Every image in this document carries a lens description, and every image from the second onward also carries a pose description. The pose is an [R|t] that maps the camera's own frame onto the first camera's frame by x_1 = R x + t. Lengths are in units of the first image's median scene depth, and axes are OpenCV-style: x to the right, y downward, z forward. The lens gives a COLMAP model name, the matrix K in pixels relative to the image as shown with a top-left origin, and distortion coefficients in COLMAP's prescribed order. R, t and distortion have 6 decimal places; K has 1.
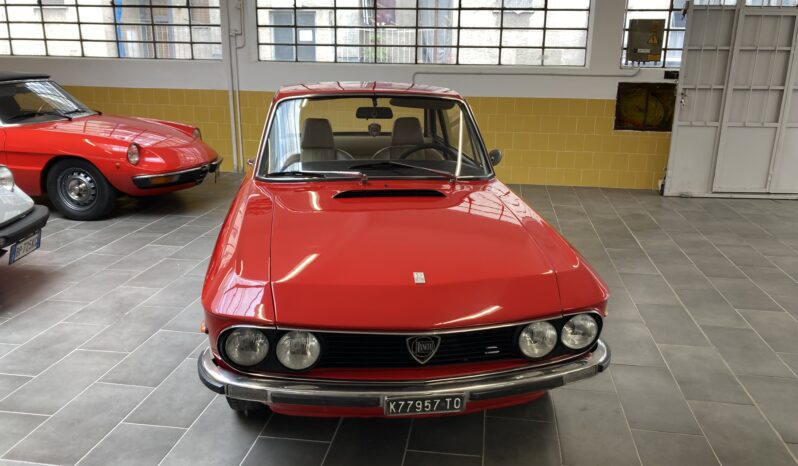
lens RADIAL K [[655.9, 0, 417.1], [0, 655.9, 232.6], [0, 0, 1]] dist [0.007099, 0.007873]
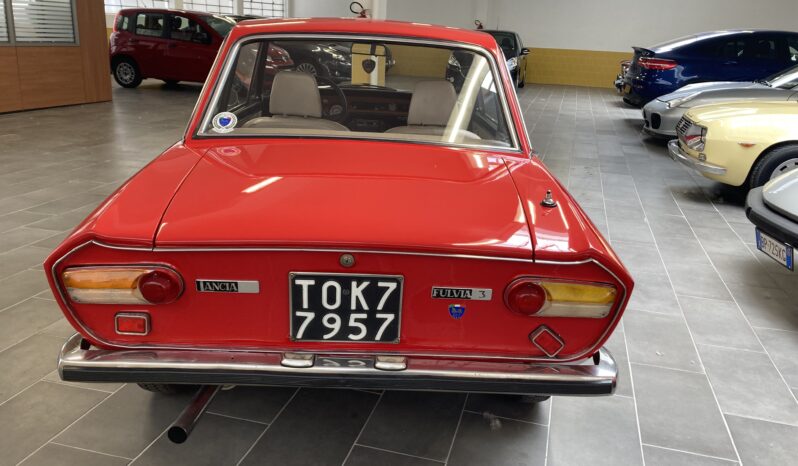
lens RADIAL K [[655.9, 0, 417.1], [0, 655.9, 232.6], [0, 0, 1]] dist [0.007099, 0.007873]
pose [[-0.991228, -0.099806, 0.086636, -0.119631], [-0.039224, 0.848147, 0.528307, -0.223307], [-0.126208, 0.520275, -0.844622, 0.942271]]
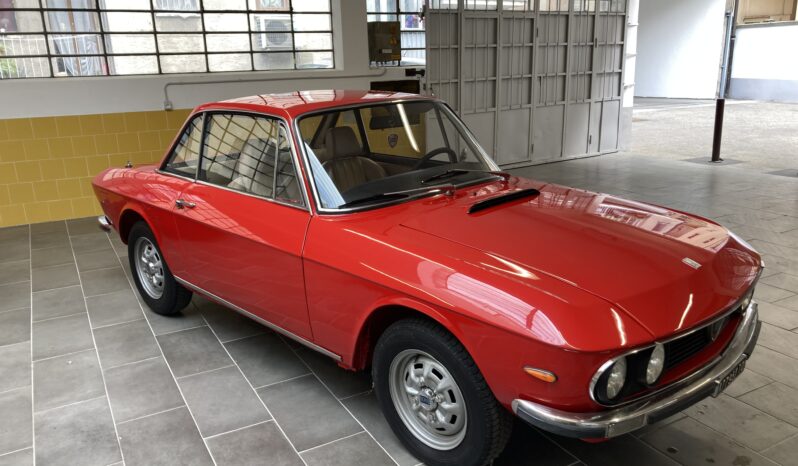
lens RADIAL K [[655.9, 0, 417.1], [0, 655.9, 232.6], [0, 0, 1]] dist [0.007099, 0.007873]
pose [[0.798105, -0.190545, 0.571596, -0.284364], [0.193875, 0.979438, 0.055799, -0.037183], [-0.570475, 0.066285, 0.818636, 0.115215]]
